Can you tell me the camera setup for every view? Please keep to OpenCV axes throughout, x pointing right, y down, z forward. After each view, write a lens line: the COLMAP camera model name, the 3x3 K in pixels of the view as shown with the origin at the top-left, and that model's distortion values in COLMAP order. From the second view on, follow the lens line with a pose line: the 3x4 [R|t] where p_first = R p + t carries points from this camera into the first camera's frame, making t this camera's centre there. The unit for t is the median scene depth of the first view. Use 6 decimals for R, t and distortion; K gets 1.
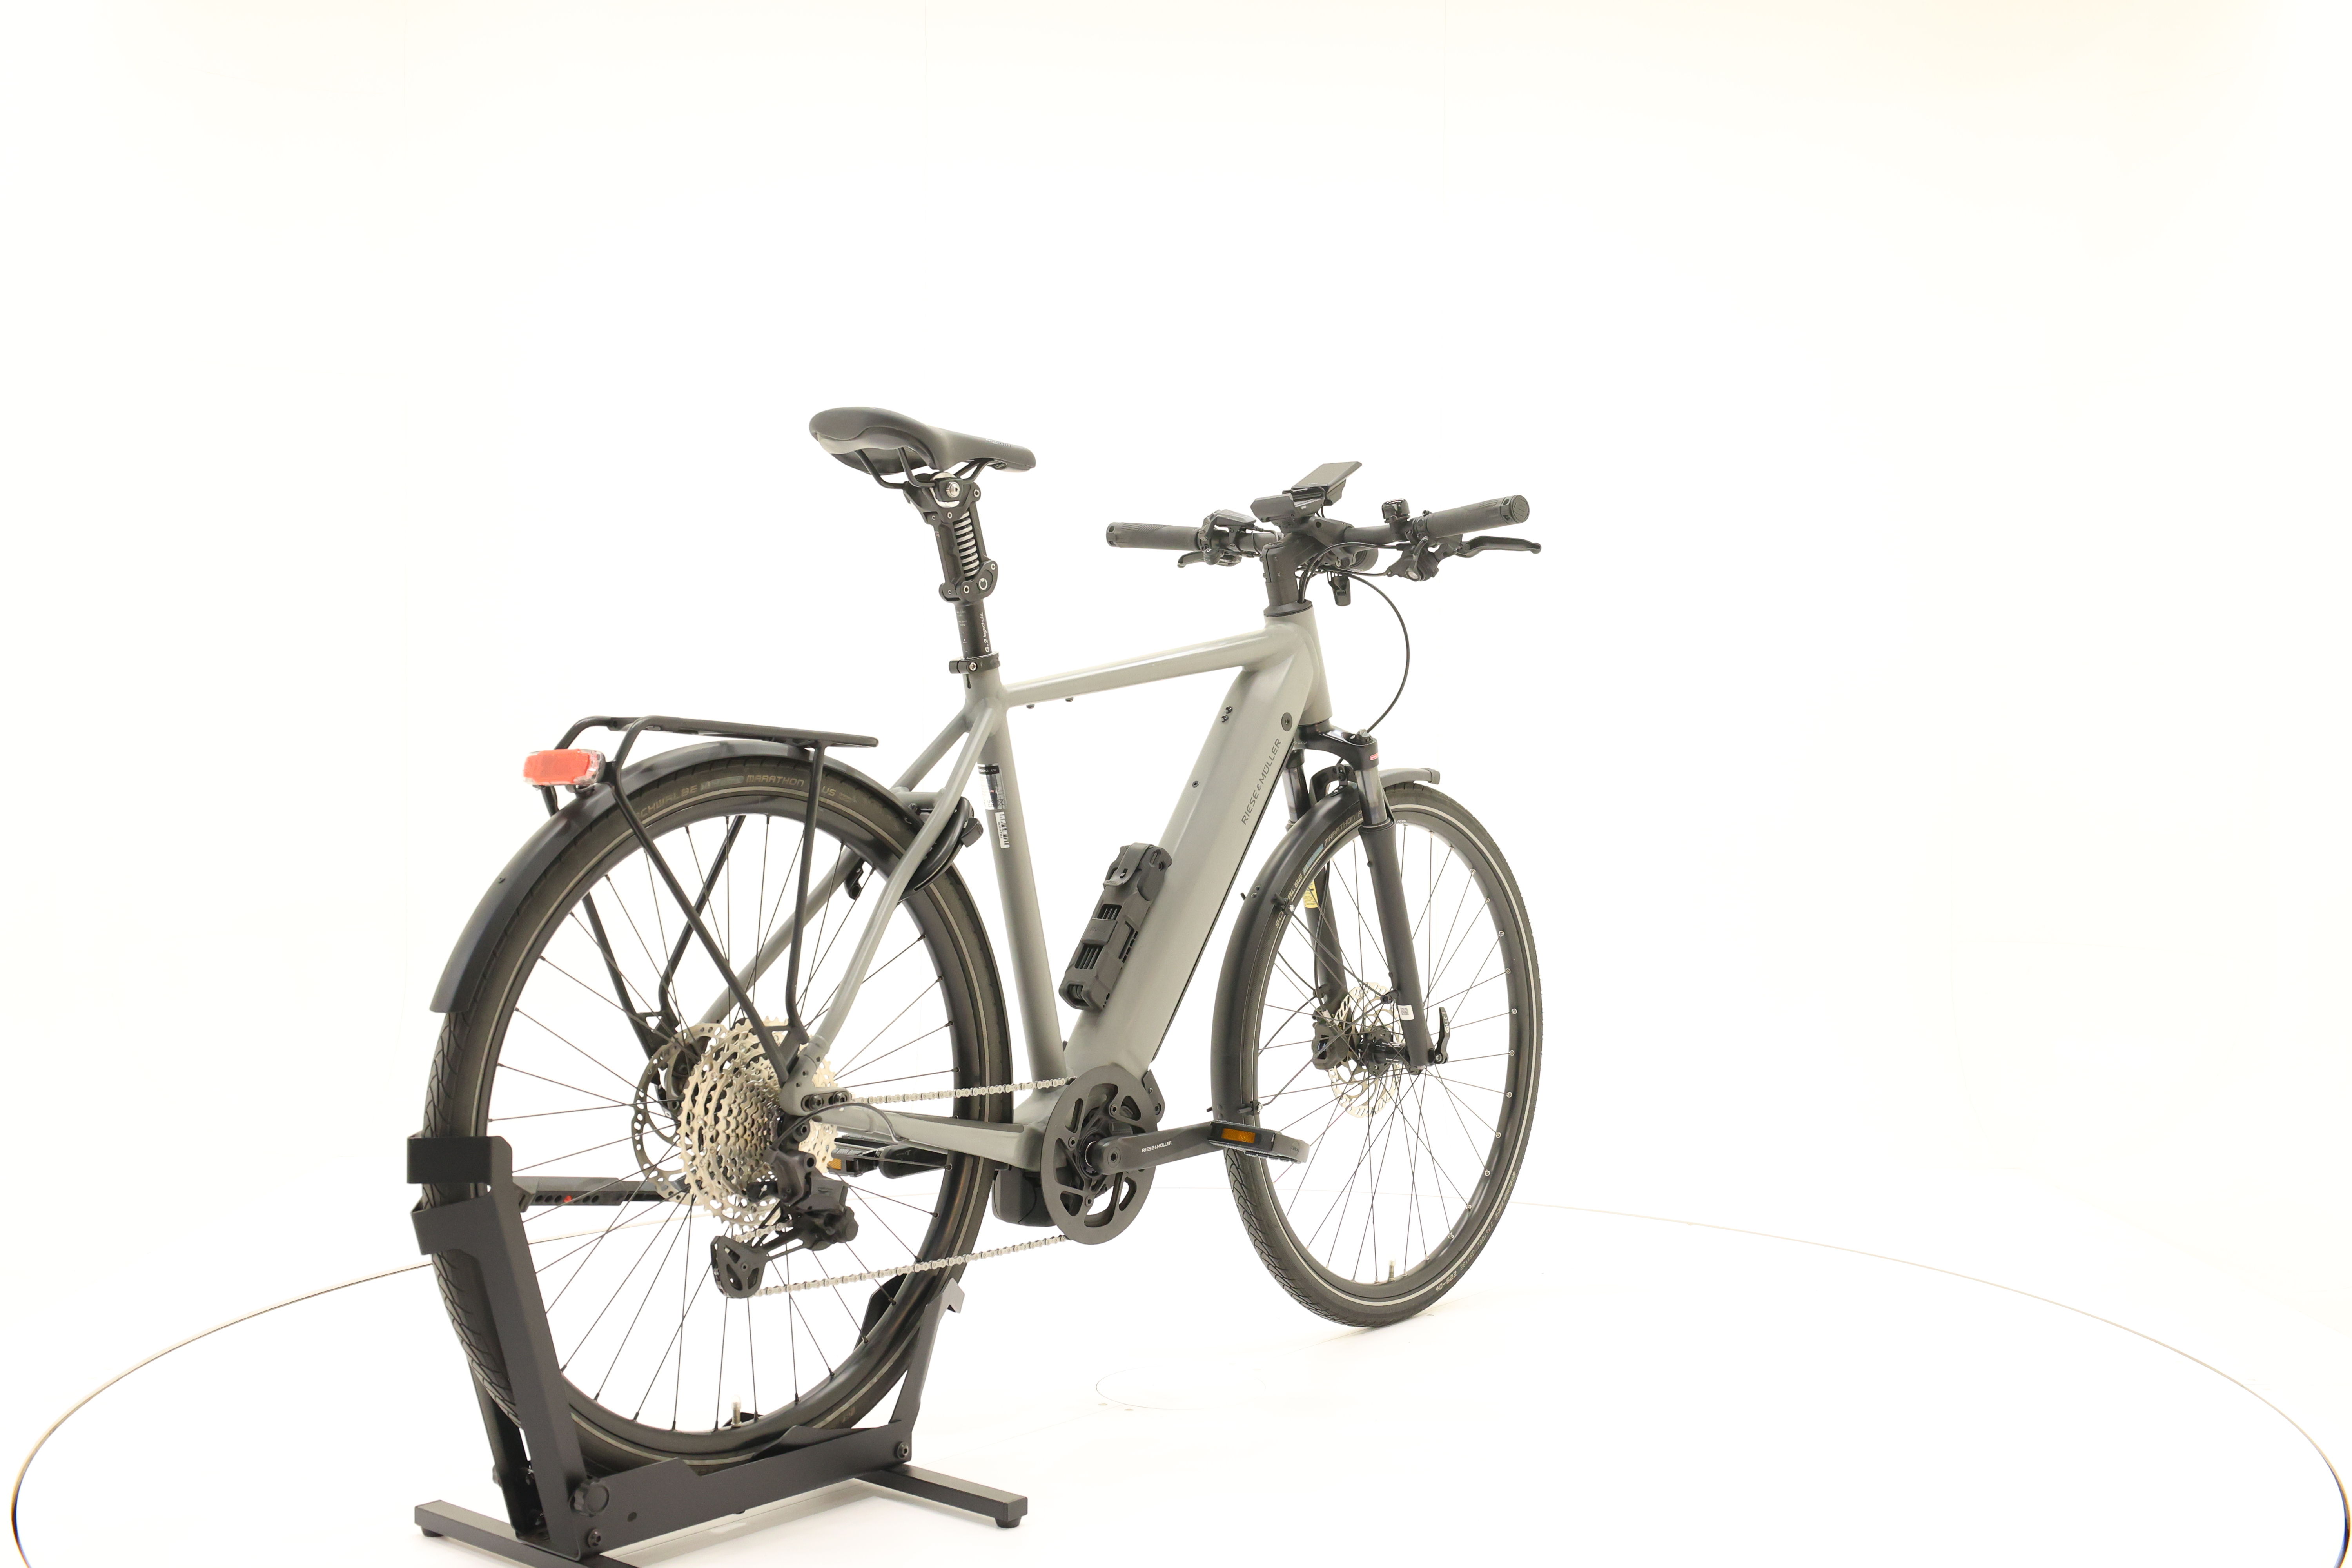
lens RADIAL K [[2533.6, 0, 1168.0], [0, 2533.6, 777.0], [0, 0, 1]] dist [-0.003892, 0.000000]
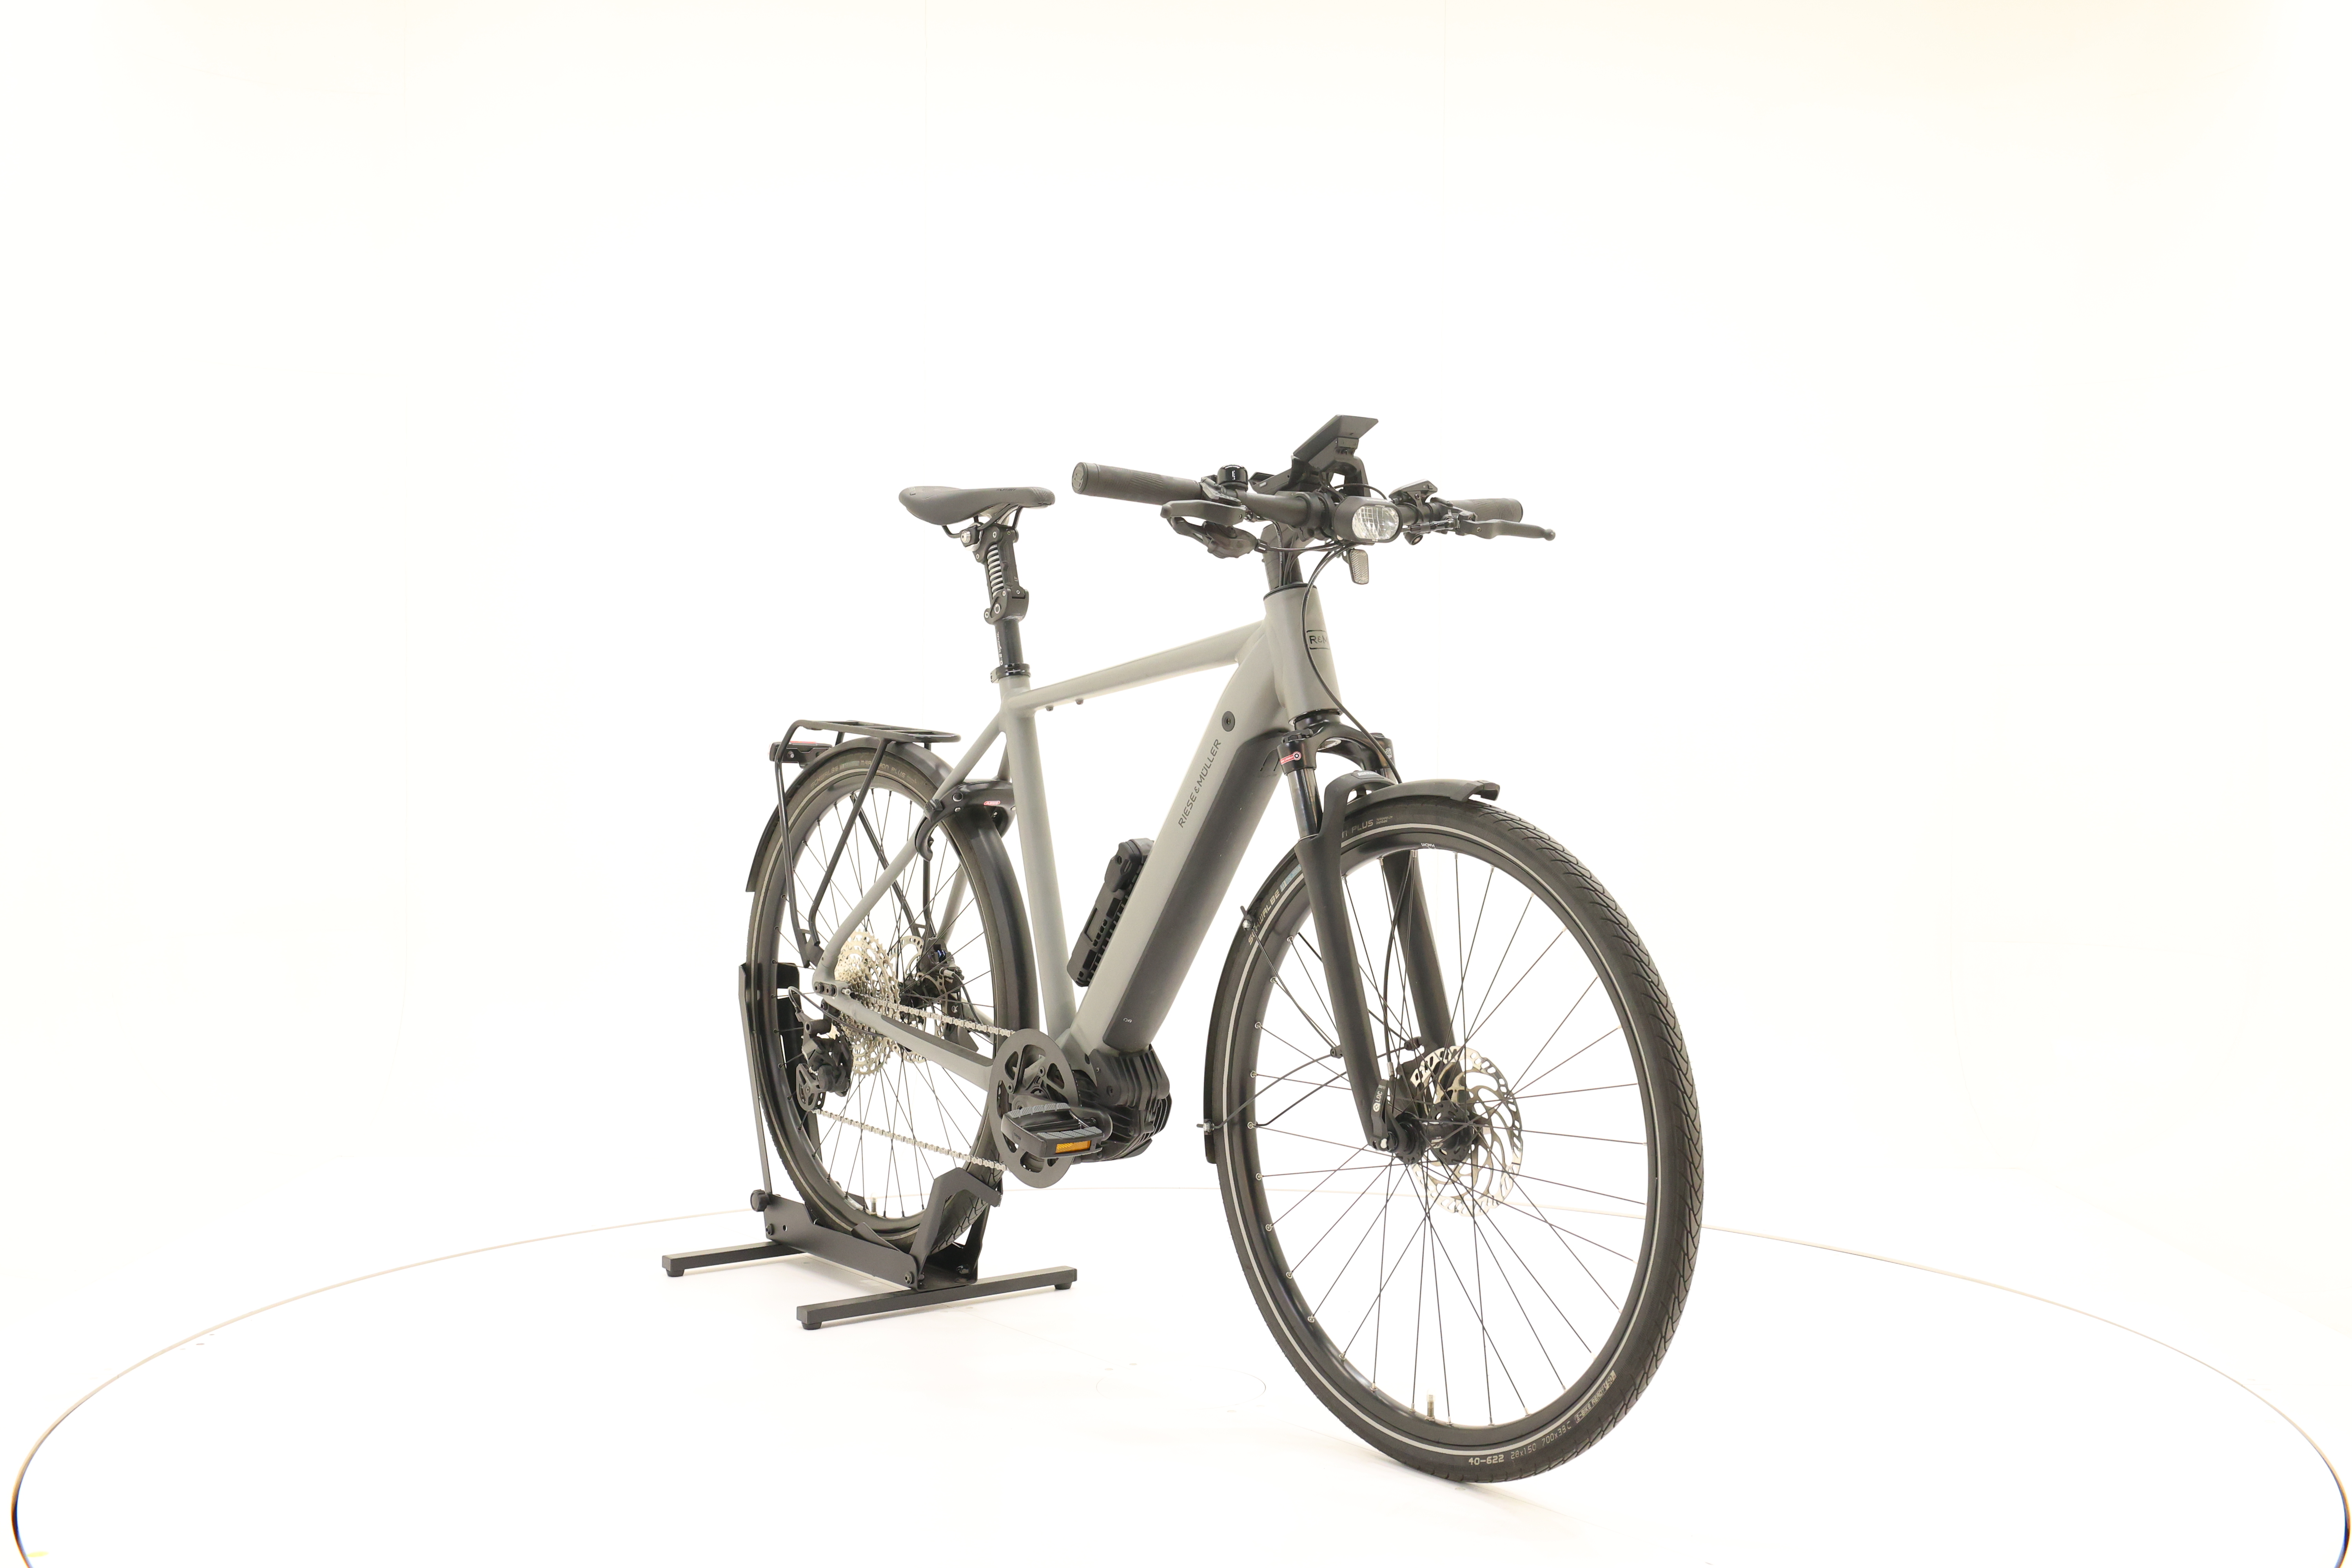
lens RADIAL K [[2533.6, 0, 1164.4], [0, 2533.6, 789.4], [0, 0, 1]] dist [-0.003892, 0.000000]
pose [[-0.216799, 0.021131, -0.975988, 1.046156], [-0.022161, 0.999402, 0.026560, -0.022725], [0.975965, 0.027387, -0.216201, 1.287784]]
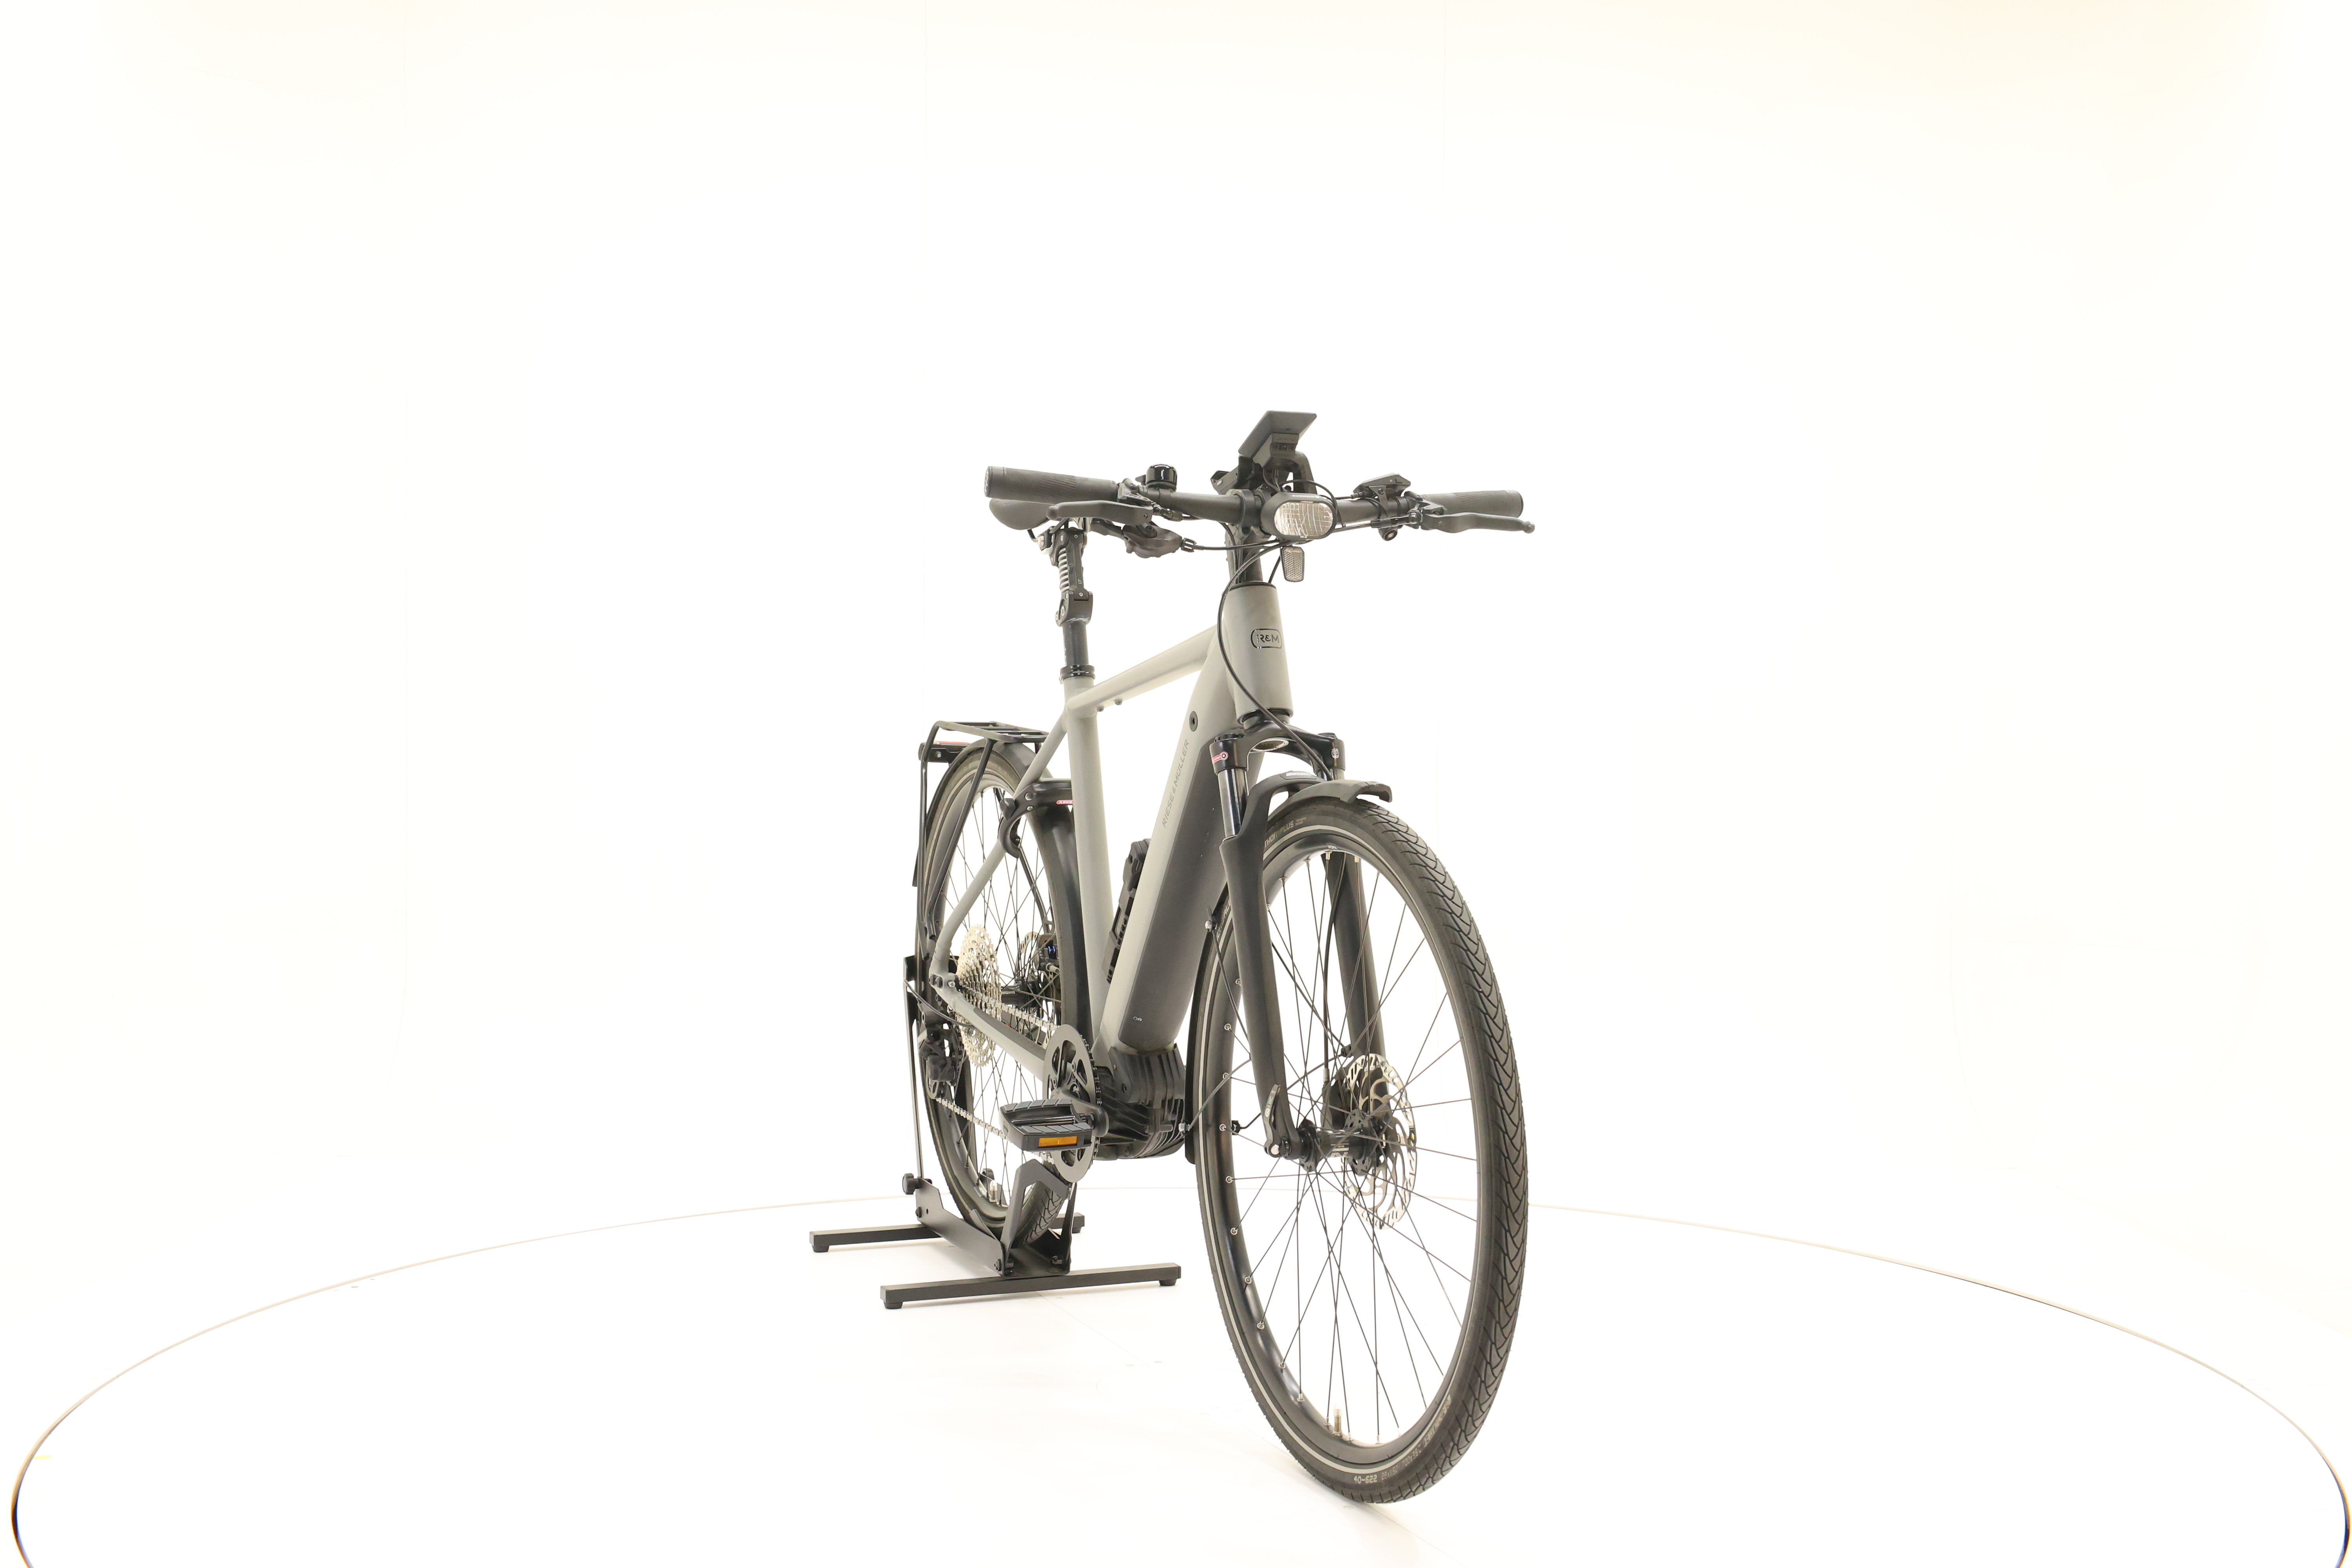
lens RADIAL K [[2533.6, 0, 1165.7], [0, 2533.6, 786.9], [0, 0, 1]] dist [-0.003892, 0.000000]
pose [[-0.470593, 0.017695, -0.882173, 0.948231], [-0.020630, 0.999305, 0.031050, -0.028619], [0.882109, 0.032811, -0.469900, 1.558869]]
